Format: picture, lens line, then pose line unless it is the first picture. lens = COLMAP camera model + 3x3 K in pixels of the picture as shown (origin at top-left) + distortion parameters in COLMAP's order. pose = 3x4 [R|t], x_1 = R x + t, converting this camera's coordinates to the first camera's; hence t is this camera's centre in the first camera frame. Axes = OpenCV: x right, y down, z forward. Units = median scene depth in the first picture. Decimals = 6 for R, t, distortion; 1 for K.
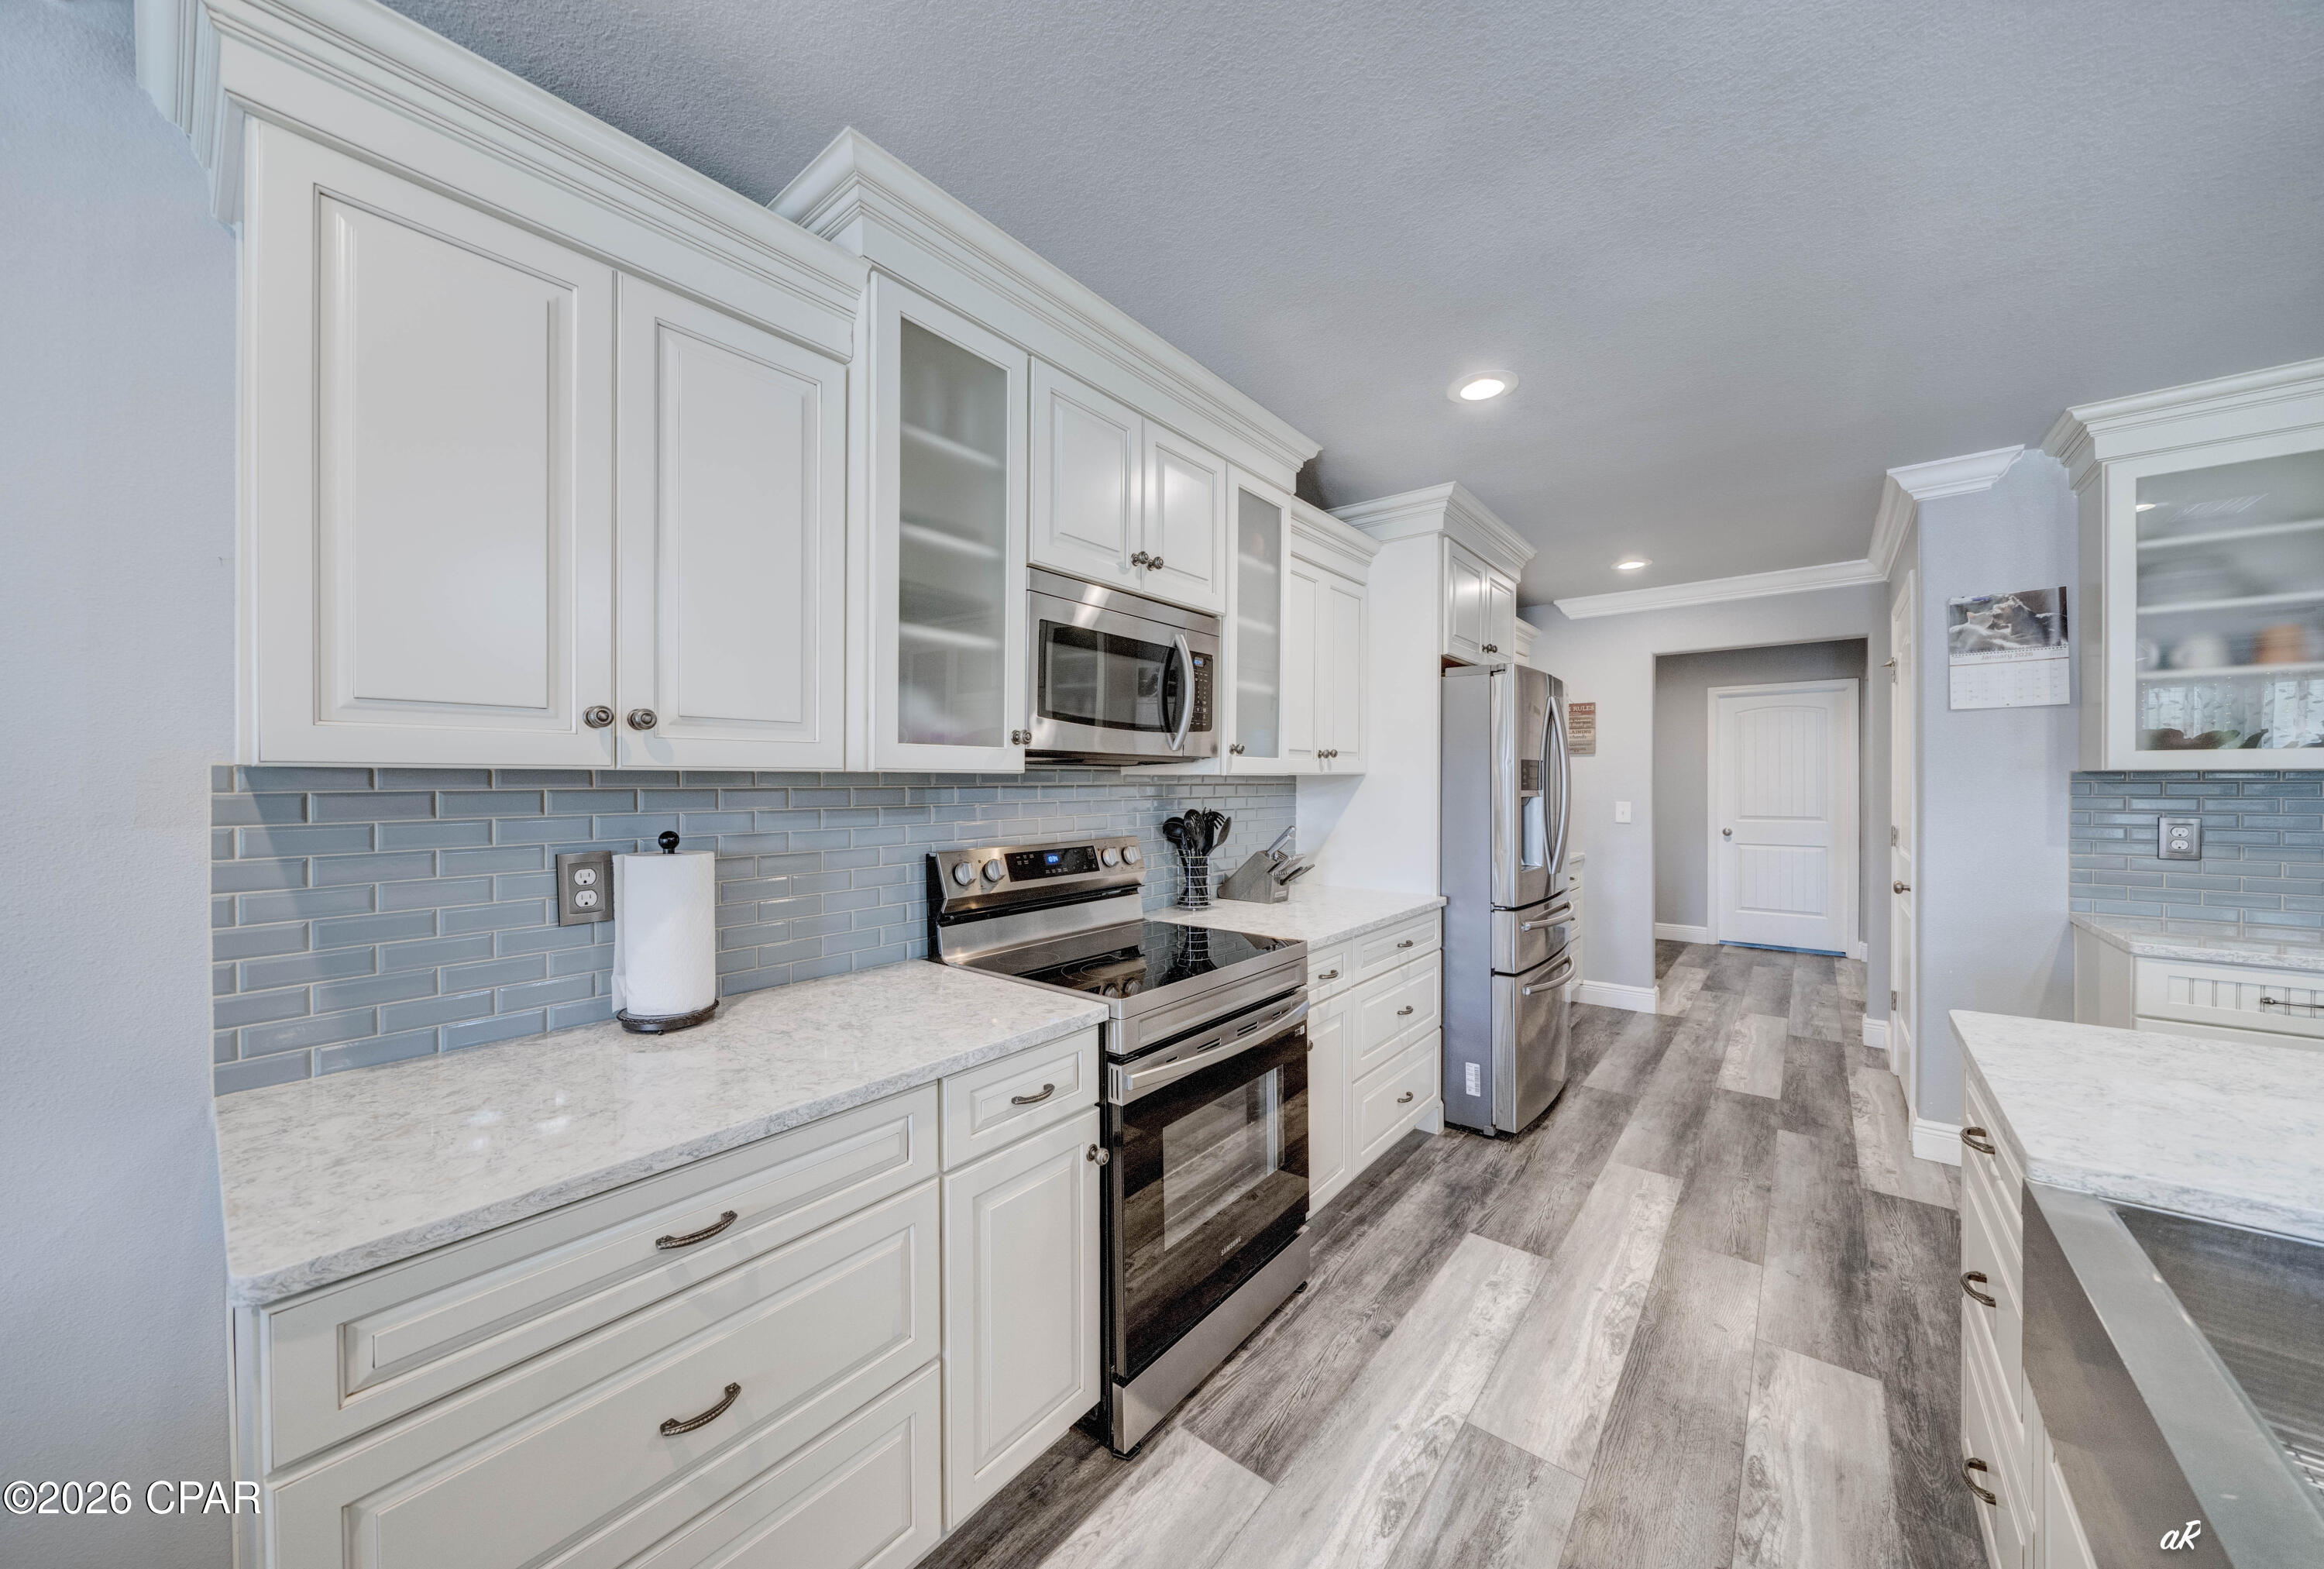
lens RADIAL K [[830.0, 0, 1126.8], [0, 830.0, 783.8], [0, 0, 1]] dist [-0.005010, -0.000002]
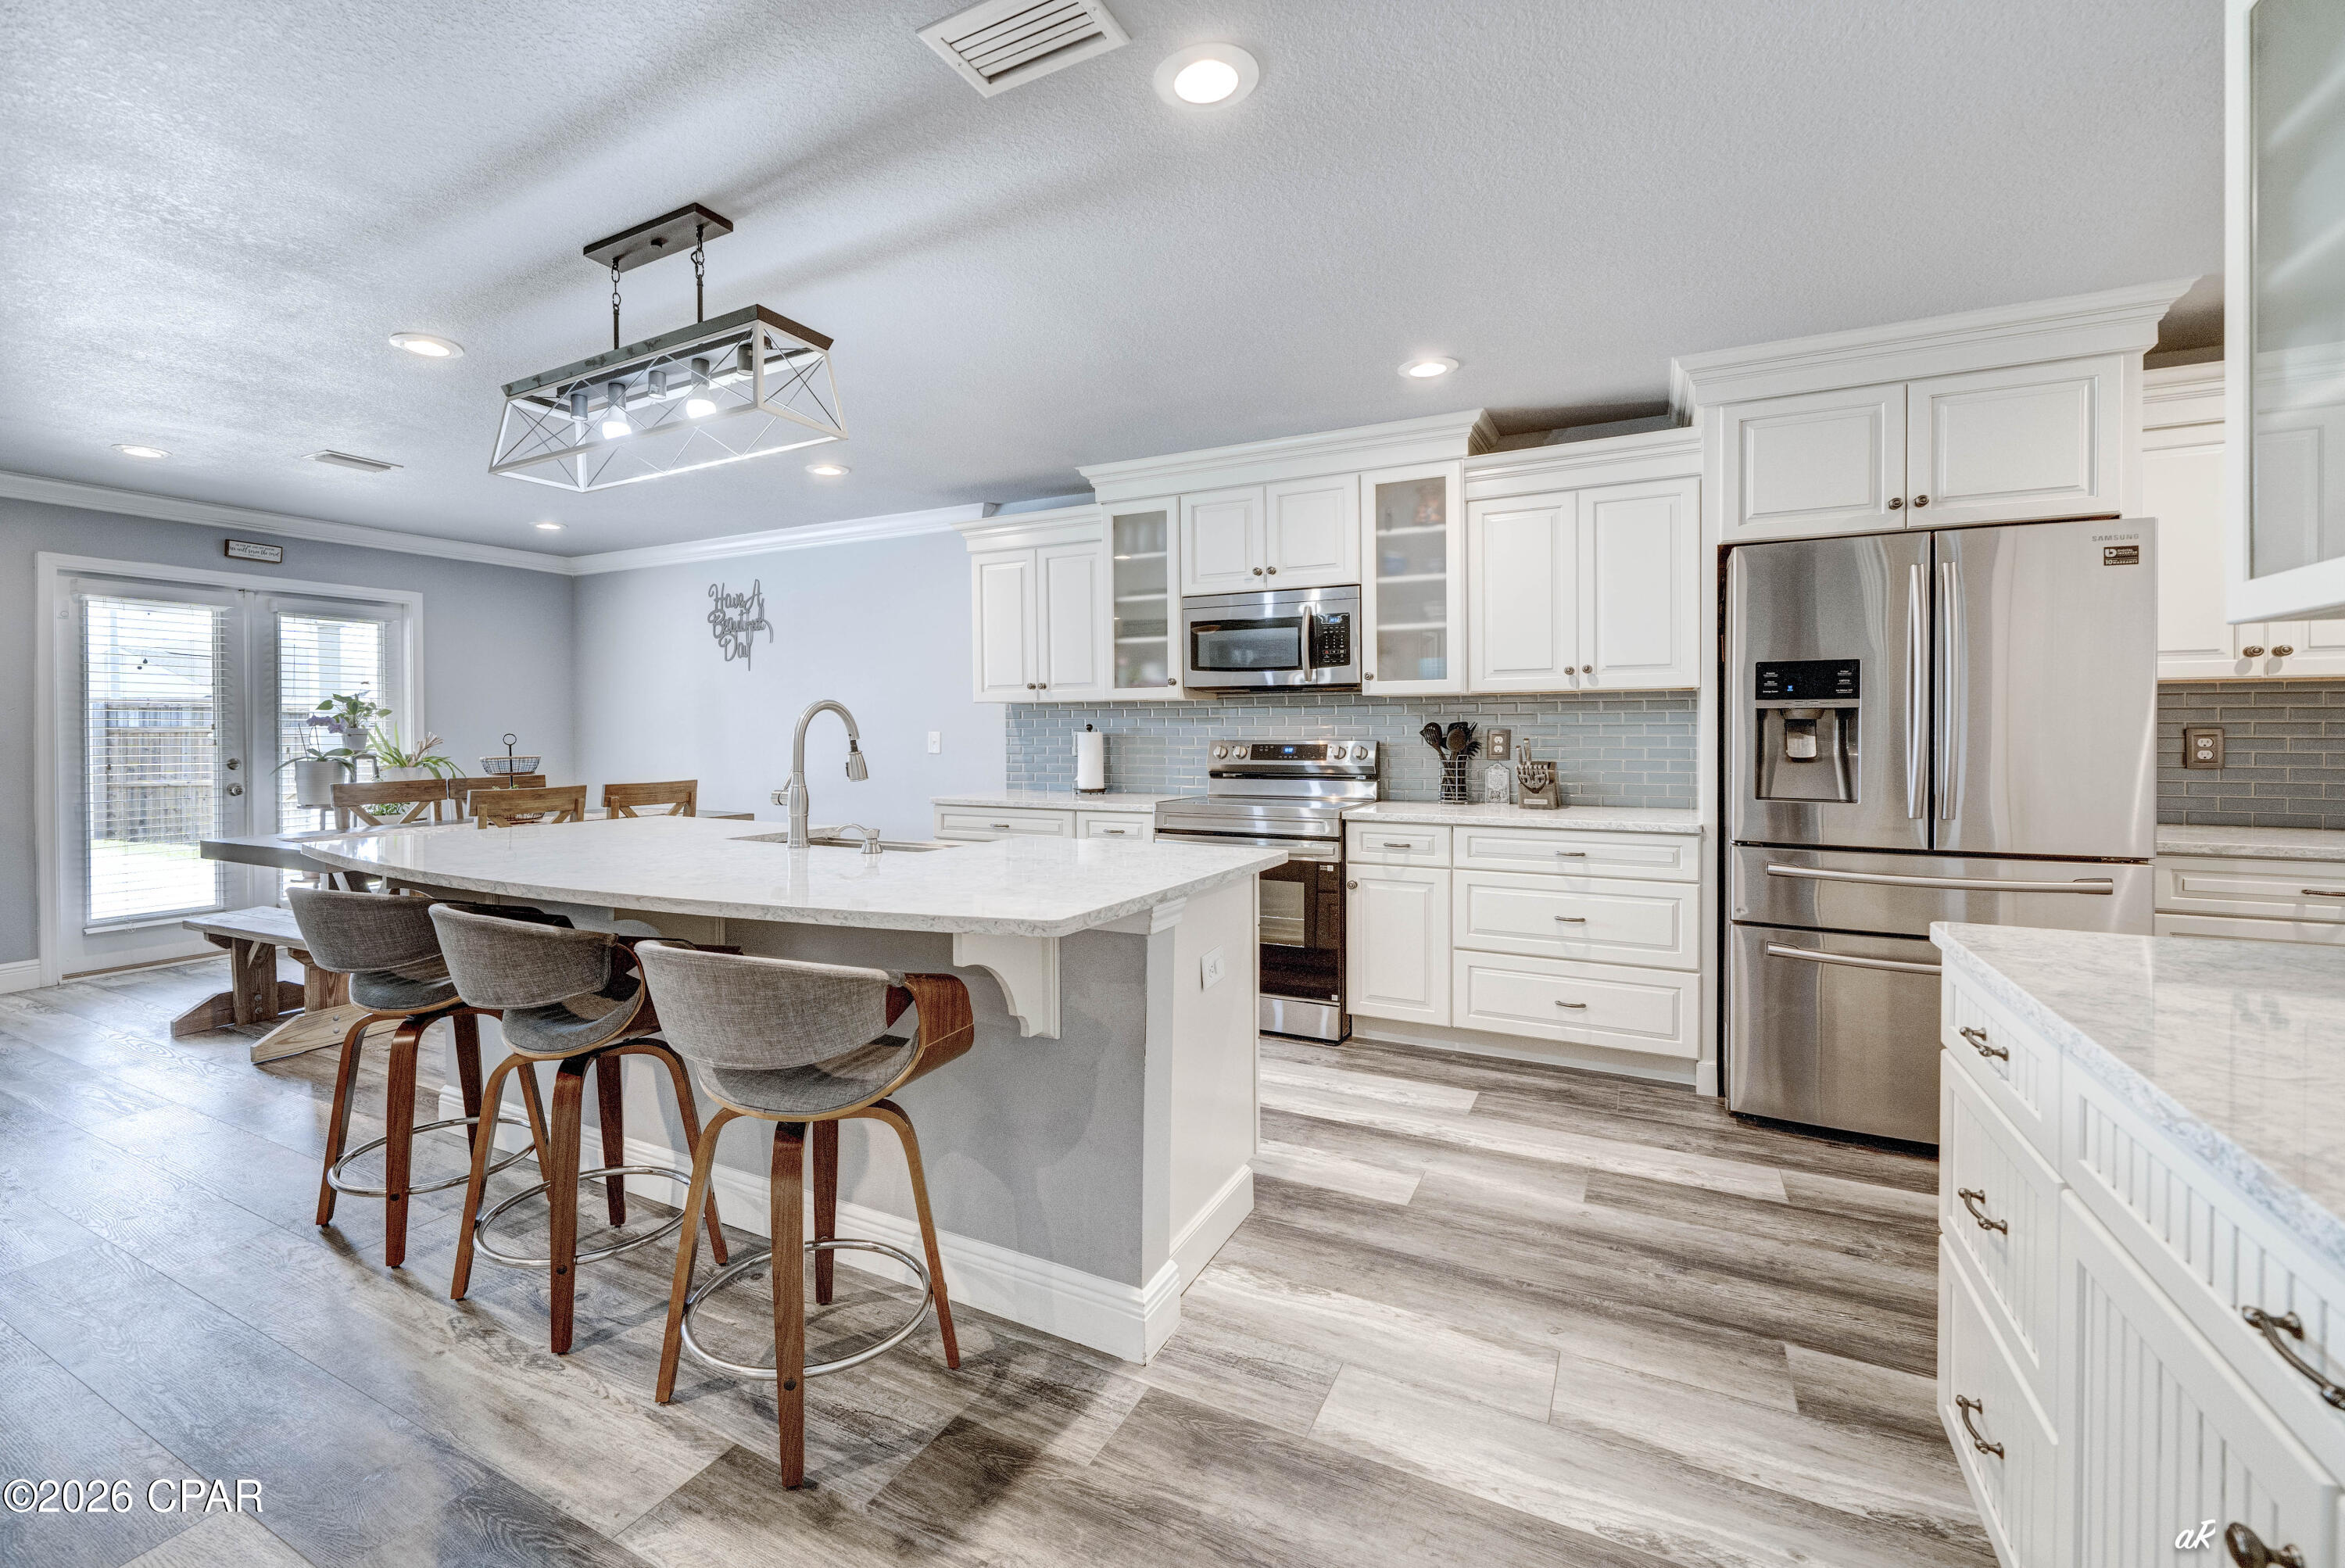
lens RADIAL K [[961.7, 0, 1101.4], [0, 961.7, 731.6], [0, 0, 1]] dist [-0.011305, -0.009197]
pose [[0.208860, 0.001809, -0.977944, 1.780369], [0.000859, 0.999998, 0.002033, 0.052149], [0.977945, -0.001265, 0.208858, 0.252467]]
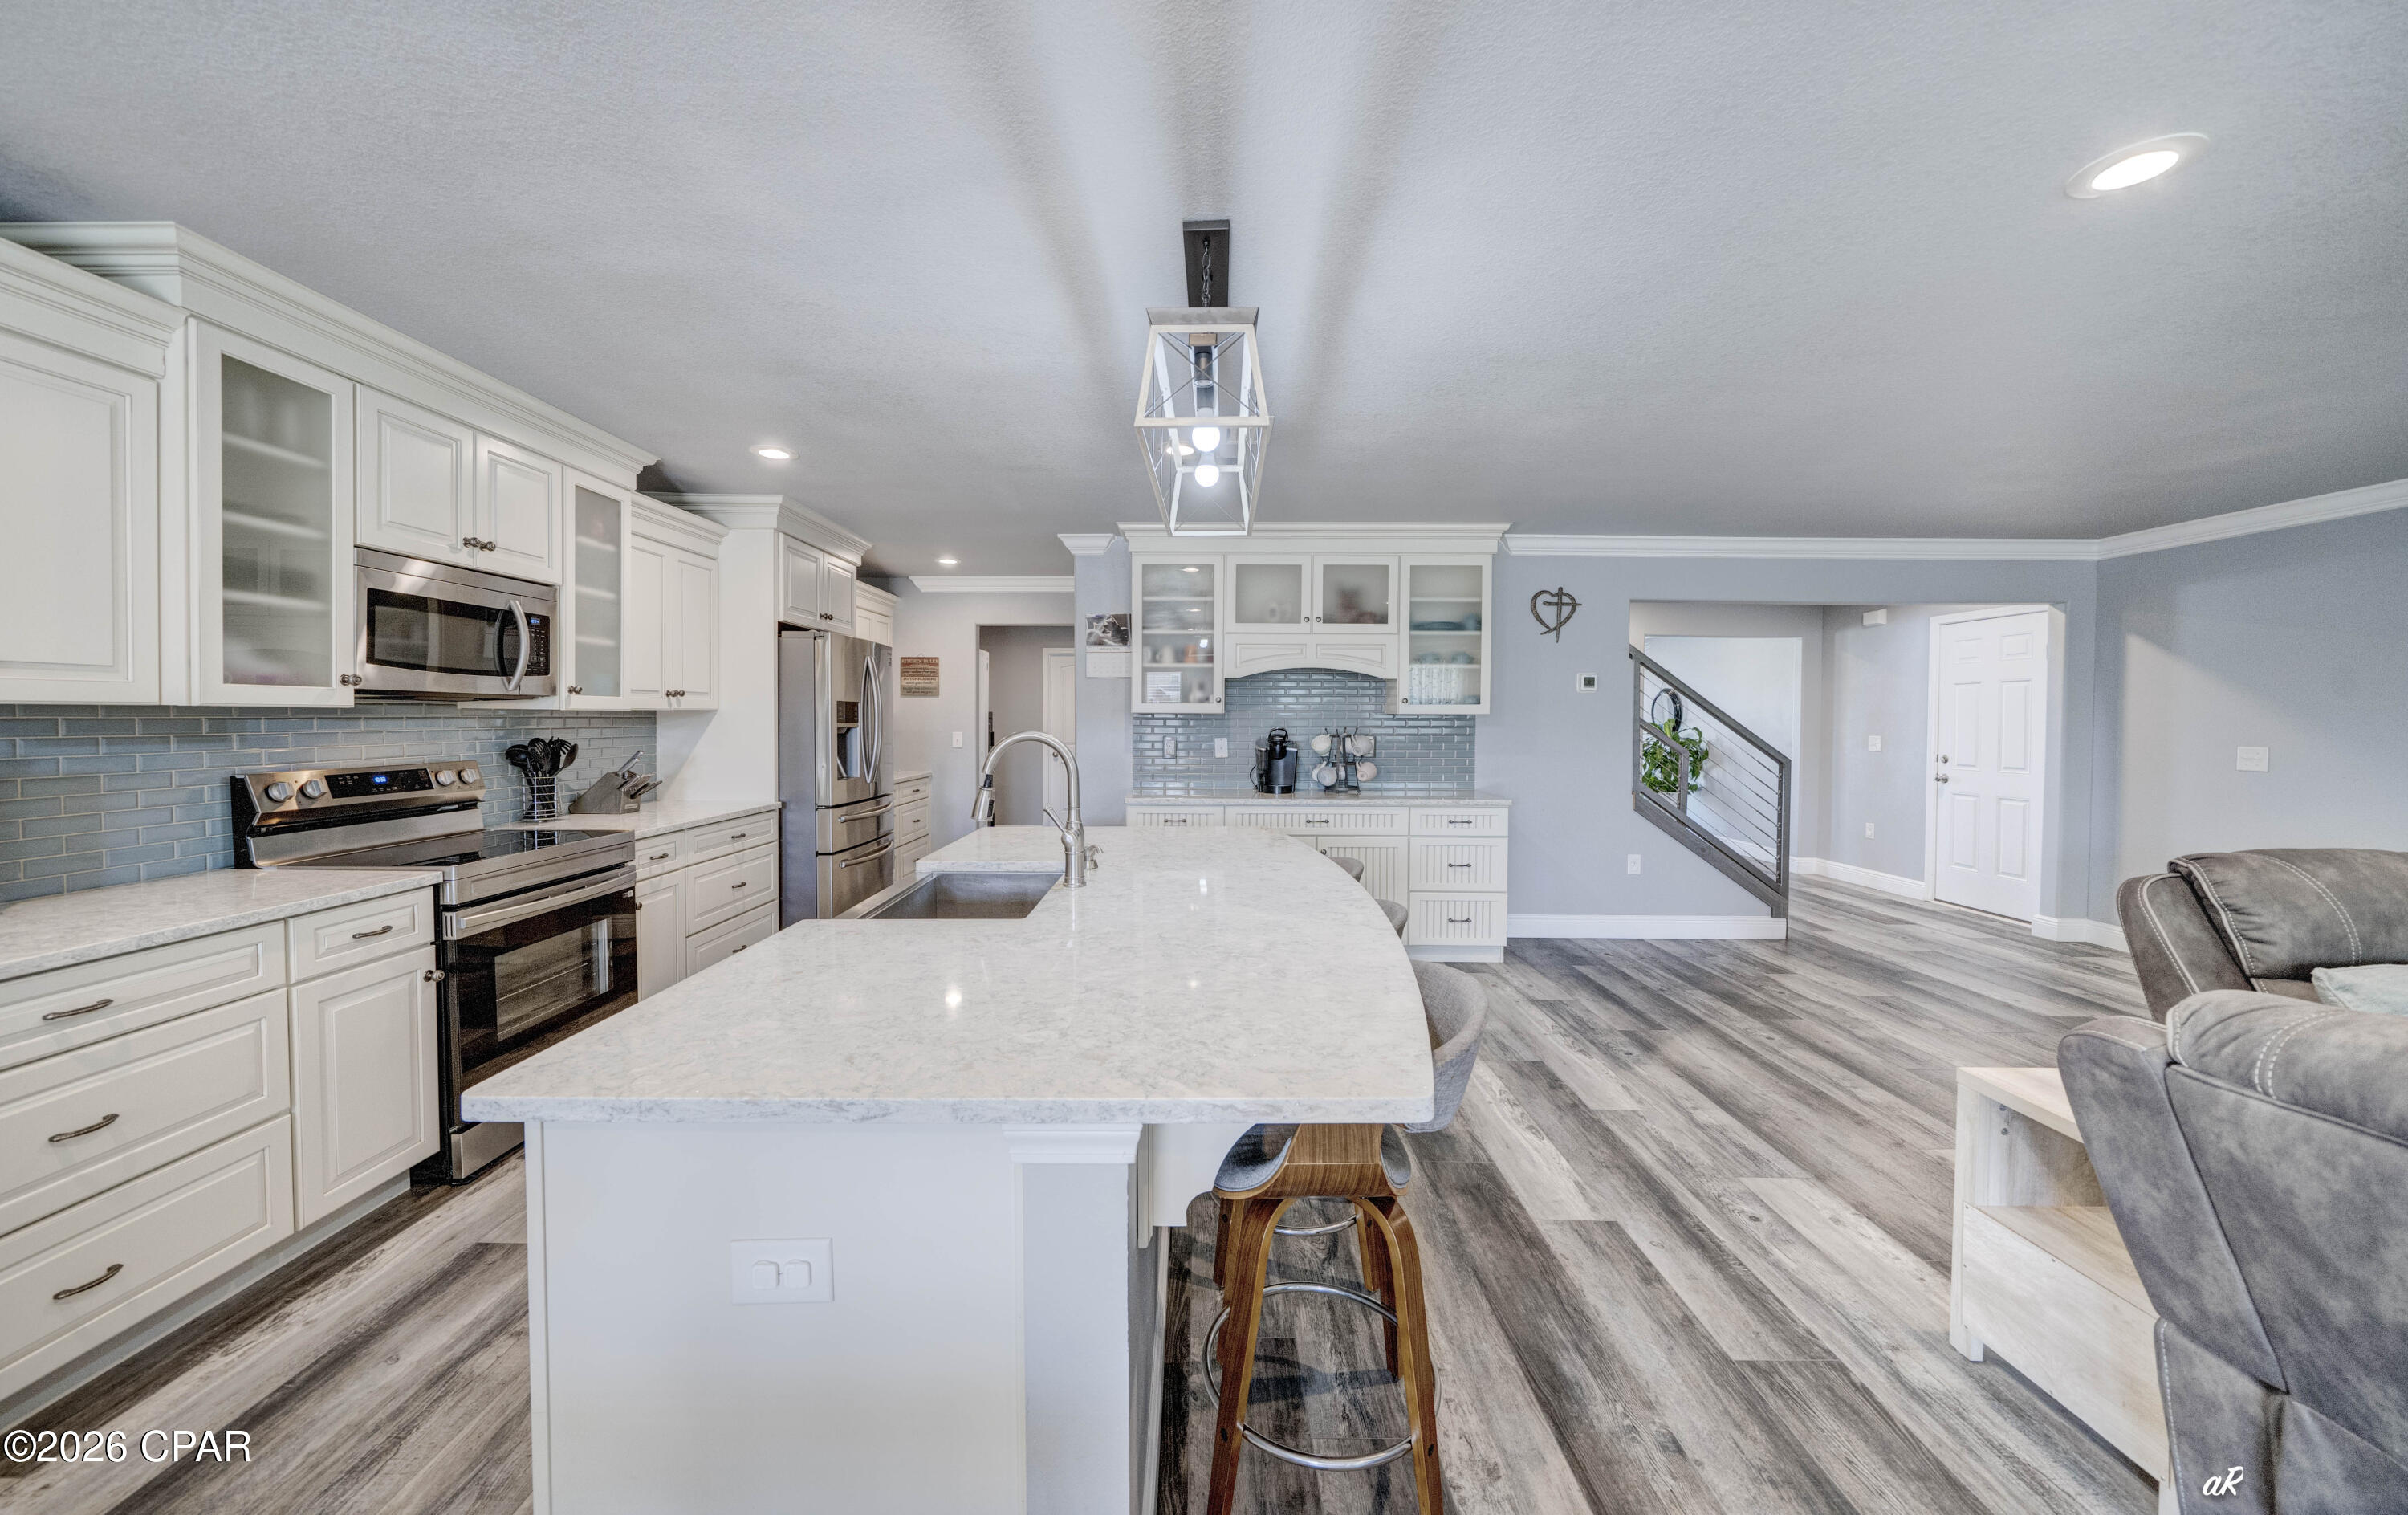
lens RADIAL K [[841.8, 0, 1207.0], [0, 841.8, 739.2], [0, 0, 1]] dist [-0.008825, -0.000086]
pose [[0.757556, -0.010544, 0.652685, 0.029060], [-0.005422, 0.999733, 0.022443, 0.000227], [-0.652748, -0.020541, 0.757297, -0.695712]]
